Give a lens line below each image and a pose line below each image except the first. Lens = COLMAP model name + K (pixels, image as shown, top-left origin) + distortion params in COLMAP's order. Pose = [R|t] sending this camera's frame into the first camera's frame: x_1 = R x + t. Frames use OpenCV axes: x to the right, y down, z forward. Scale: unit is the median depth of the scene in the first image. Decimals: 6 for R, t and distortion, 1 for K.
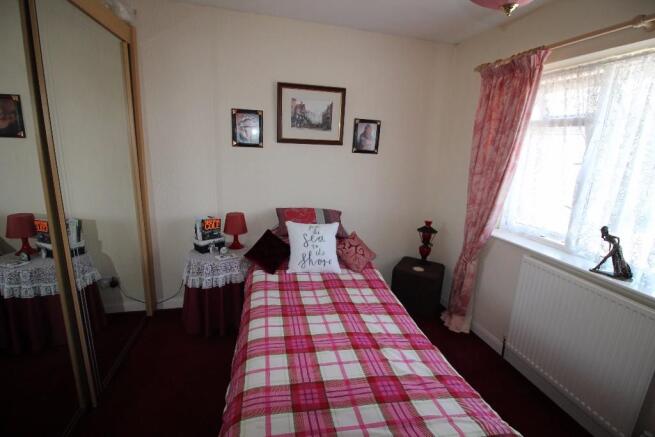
lens RADIAL K [[307.0, 0, 326.5], [0, 307.0, 217.1], [0, 0, 1]] dist [0.002026, -0.011722]
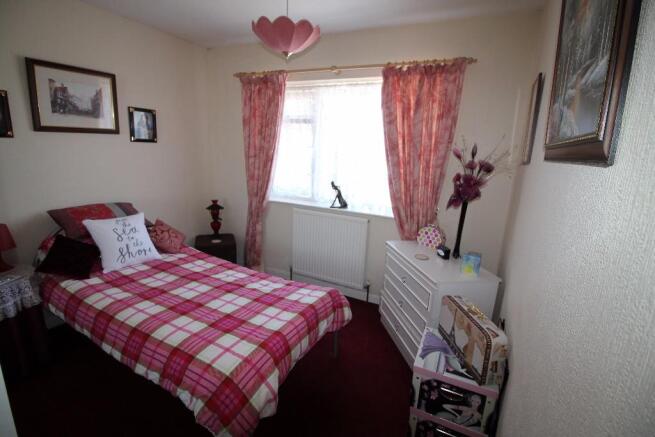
lens RADIAL K [[307.0, 0, 326.5], [0, 307.0, 217.1], [0, 0, 1]] dist [0.002026, -0.011722]
pose [[0.656629, -0.192191, 0.729316, -0.330010], [0.159300, 0.980514, 0.114964, 0.015029], [-0.737199, 0.040691, 0.674449, -0.131151]]
